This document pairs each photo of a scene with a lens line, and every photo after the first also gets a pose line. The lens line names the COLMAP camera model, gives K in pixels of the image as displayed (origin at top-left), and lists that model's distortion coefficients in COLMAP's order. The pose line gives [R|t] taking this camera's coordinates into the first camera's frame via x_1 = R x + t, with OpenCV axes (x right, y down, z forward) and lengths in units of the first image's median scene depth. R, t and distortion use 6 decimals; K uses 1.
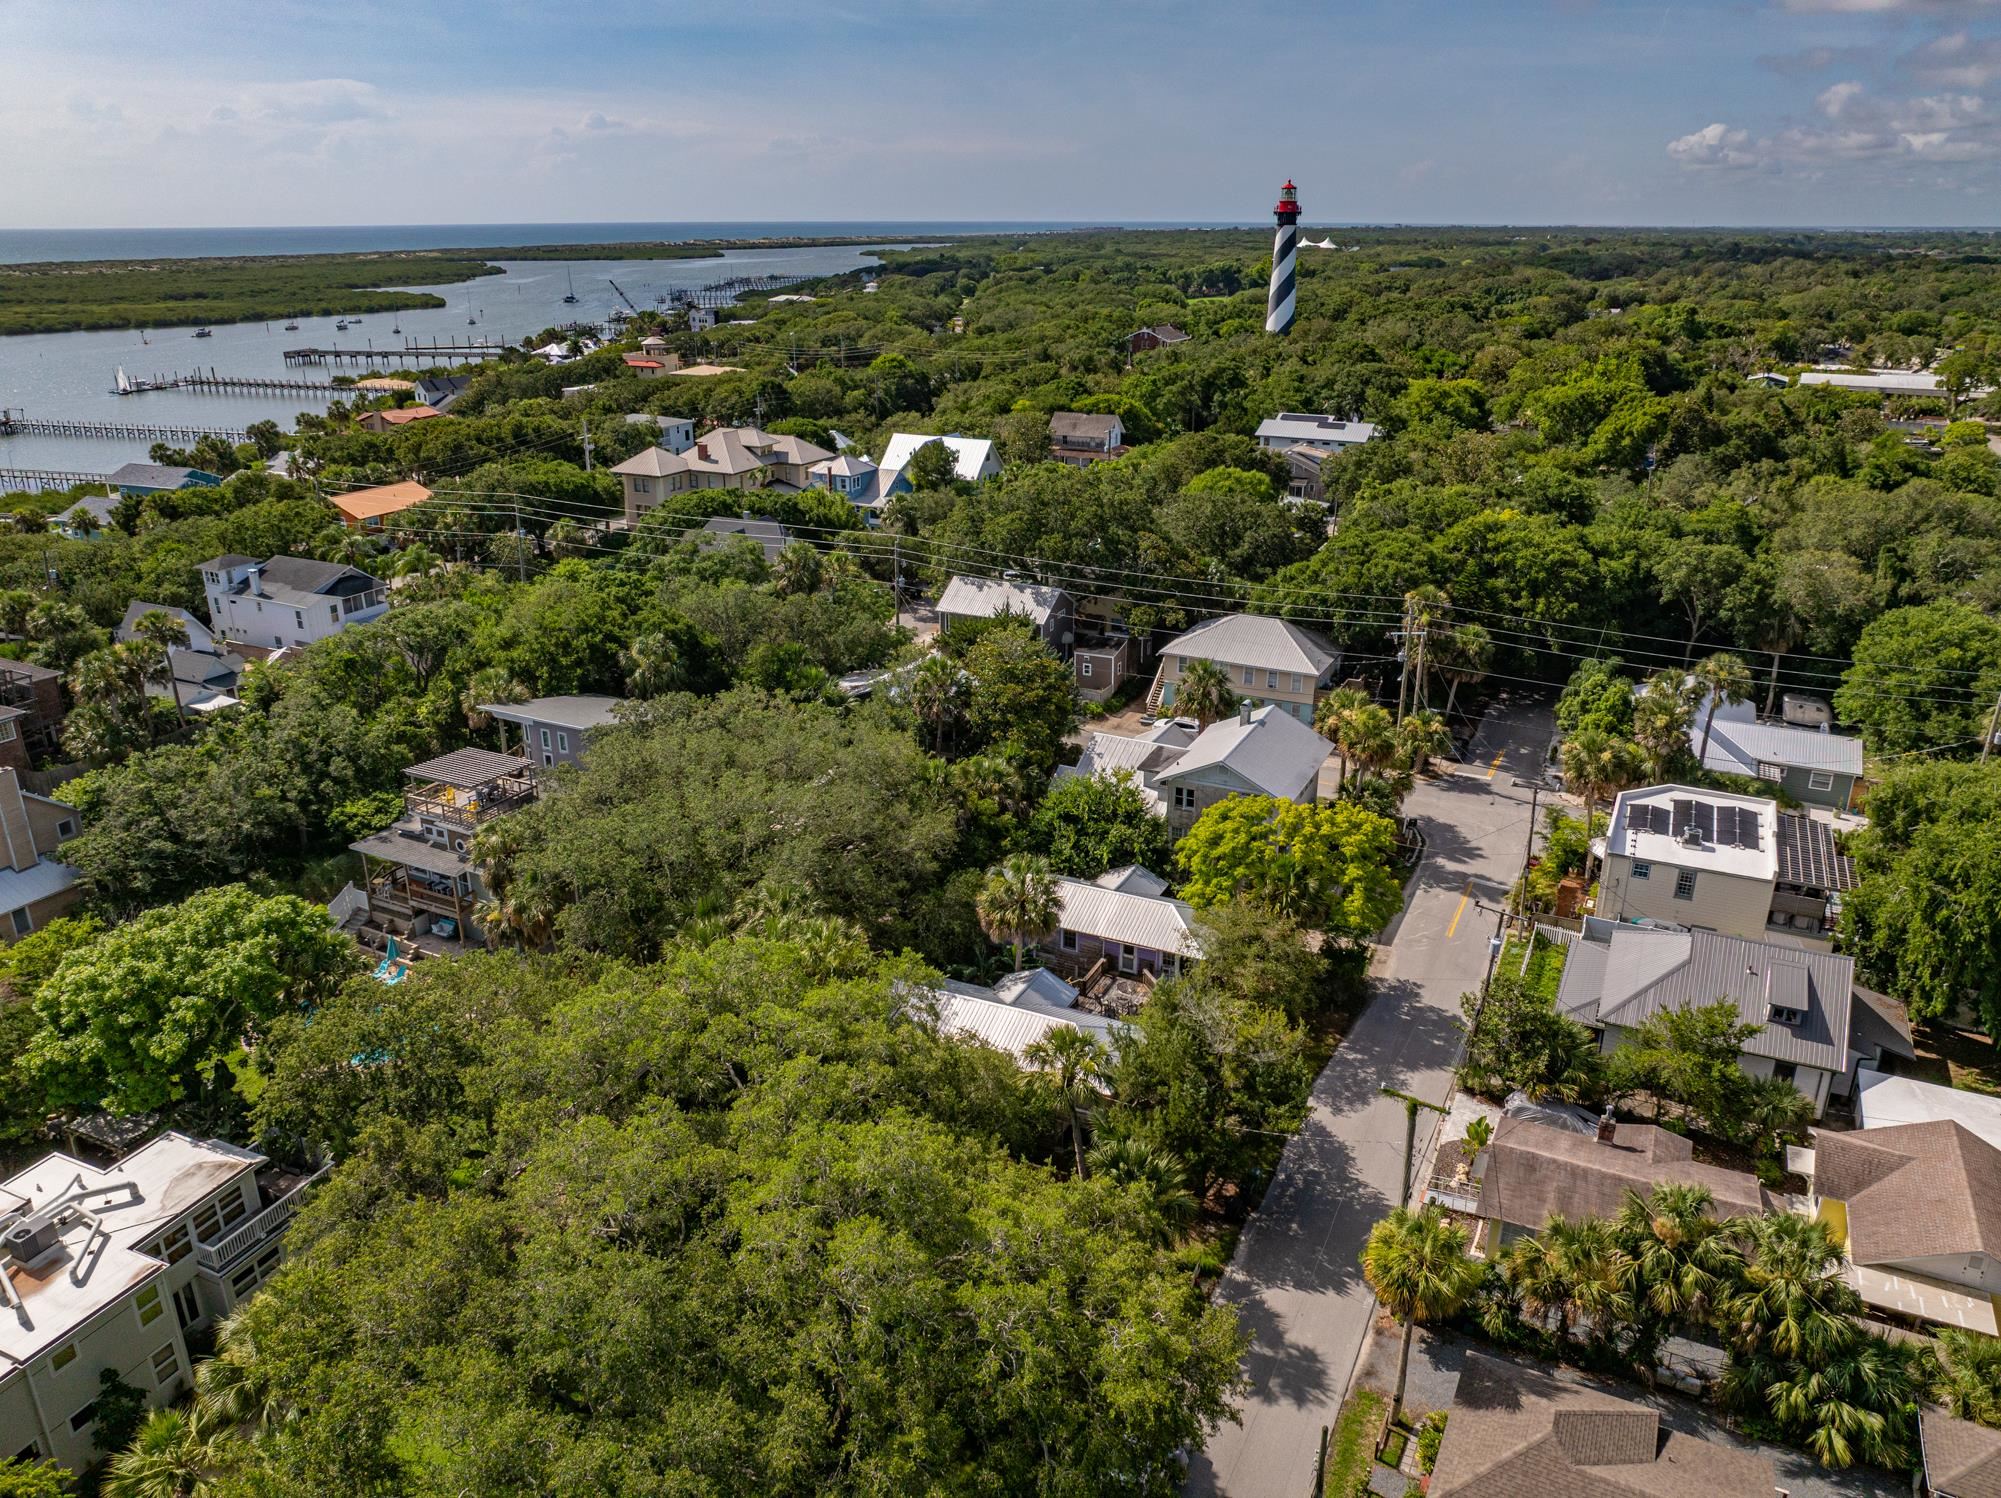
lens RADIAL K [[1404.8, 0, 1001.0], [0, 1404.8, 743.8], [0, 0, 1]] dist [-0.032123, -0.004919]
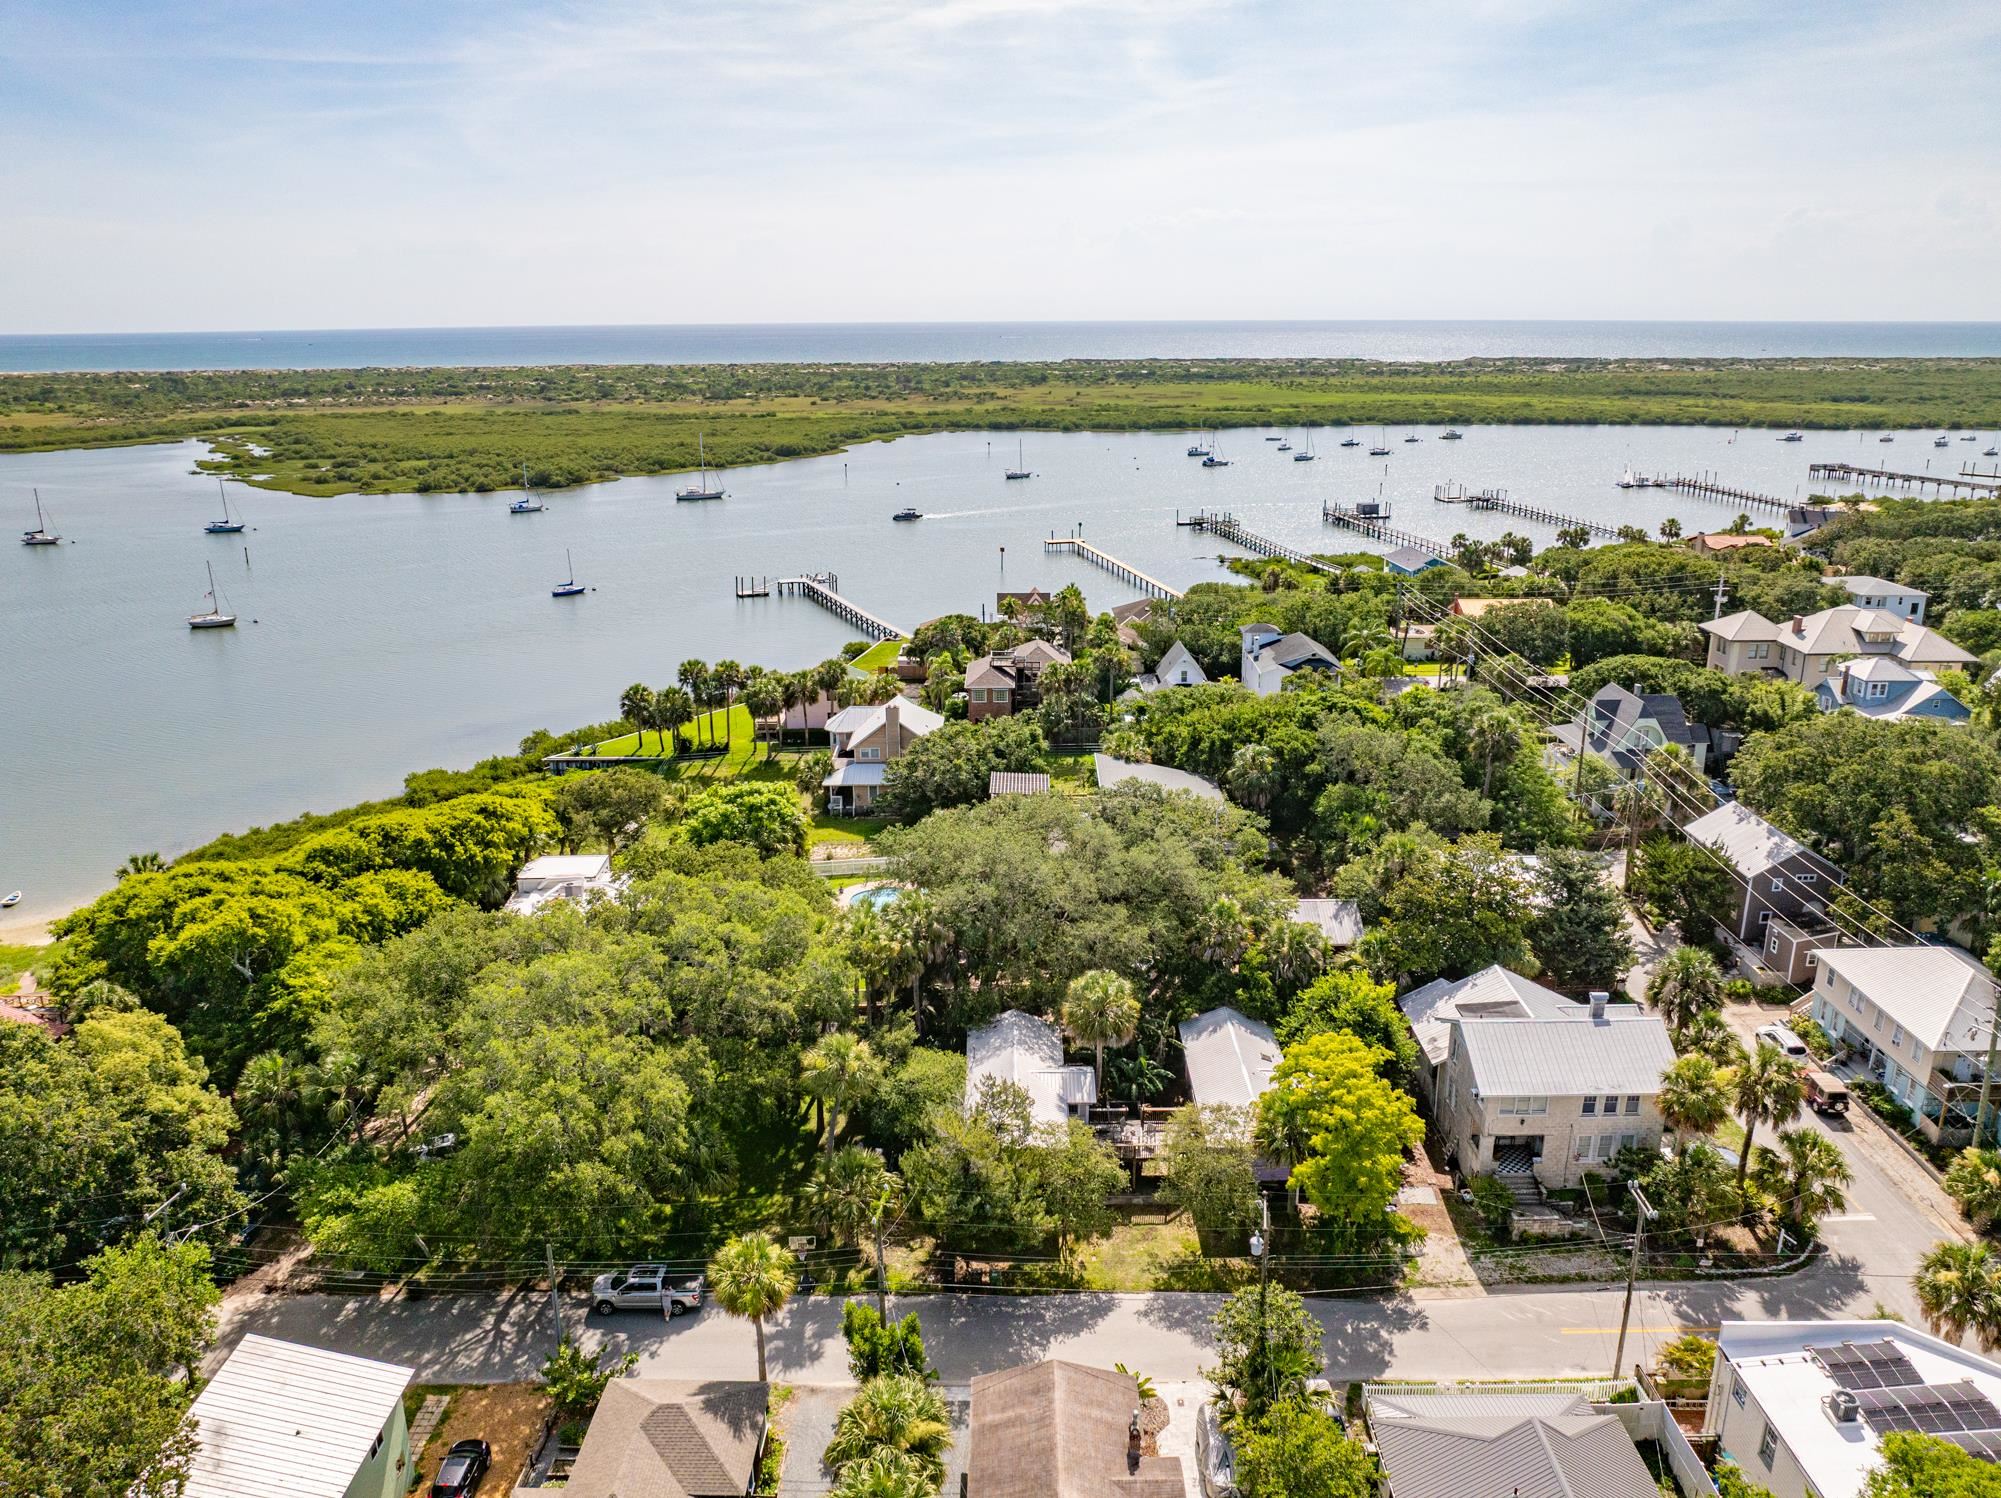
lens RADIAL K [[1402.4, 0, 1000.5], [0, 1402.4, 749.0], [0, 0, 1]] dist [-0.022041, -0.027094]
pose [[0.436934, 0.257354, -0.861892, 0.721794], [-0.305181, 0.943775, 0.127093, -0.169964], [0.846140, 0.207502, 0.490907, 0.236339]]
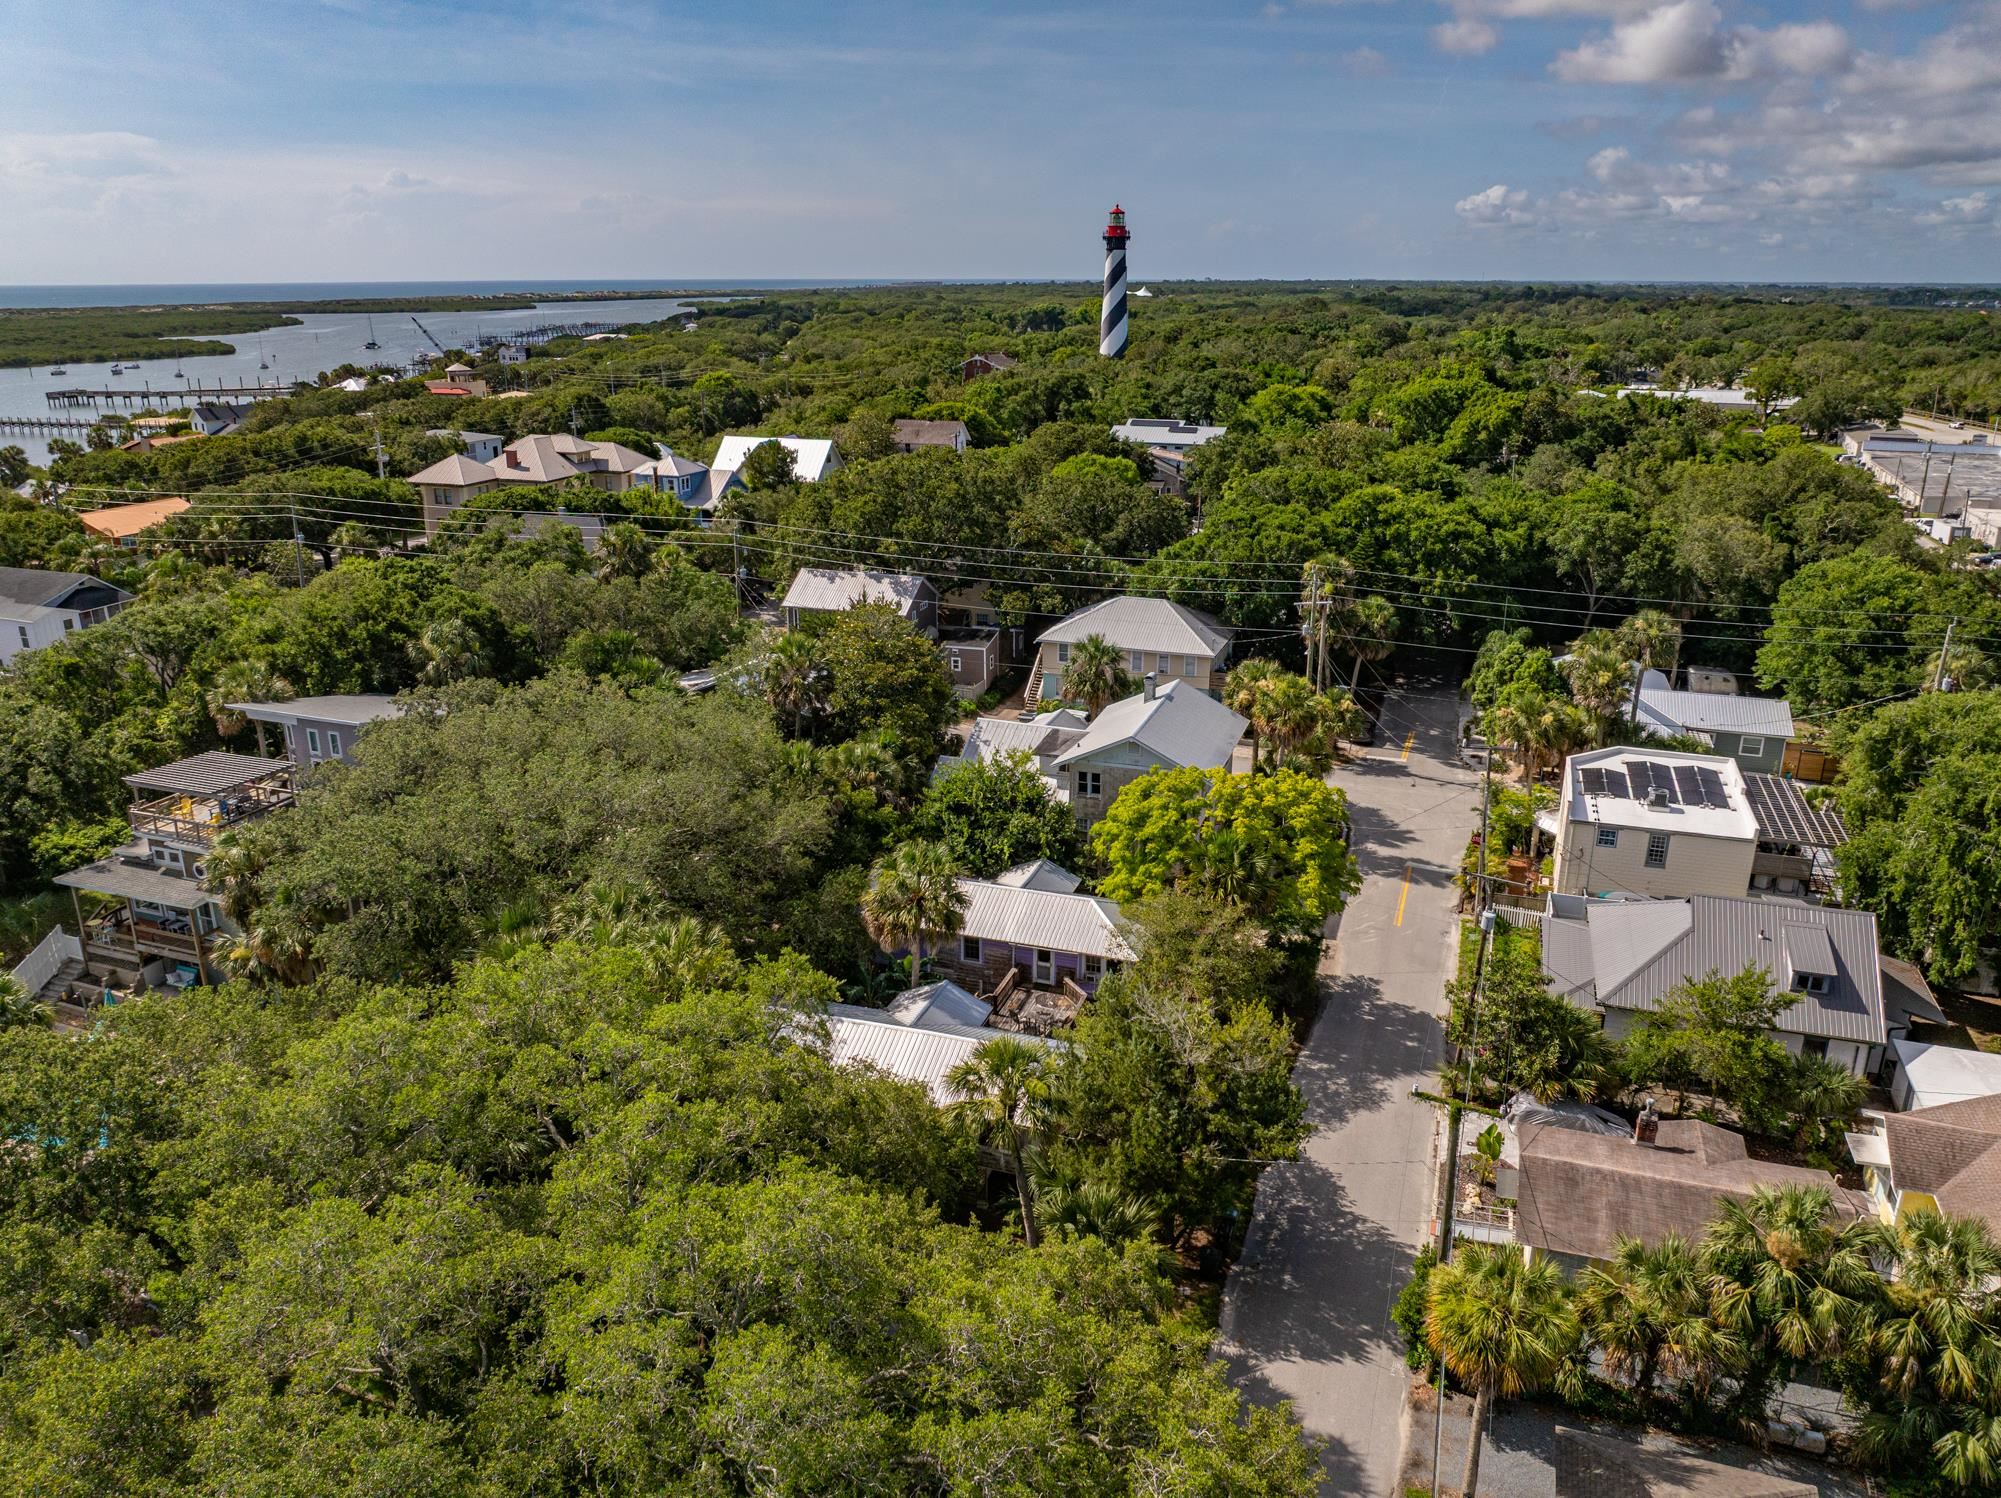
lens RADIAL K [[1408.8, 0, 1001.5], [0, 1408.8, 743.5], [0, 0, 1]] dist [-0.046250, 0.017781]
pose [[0.992467, -0.037899, 0.116507, -0.021656], [0.042232, 0.998496, -0.034950, 0.040132], [-0.115007, 0.039607, 0.992575, 0.140132]]
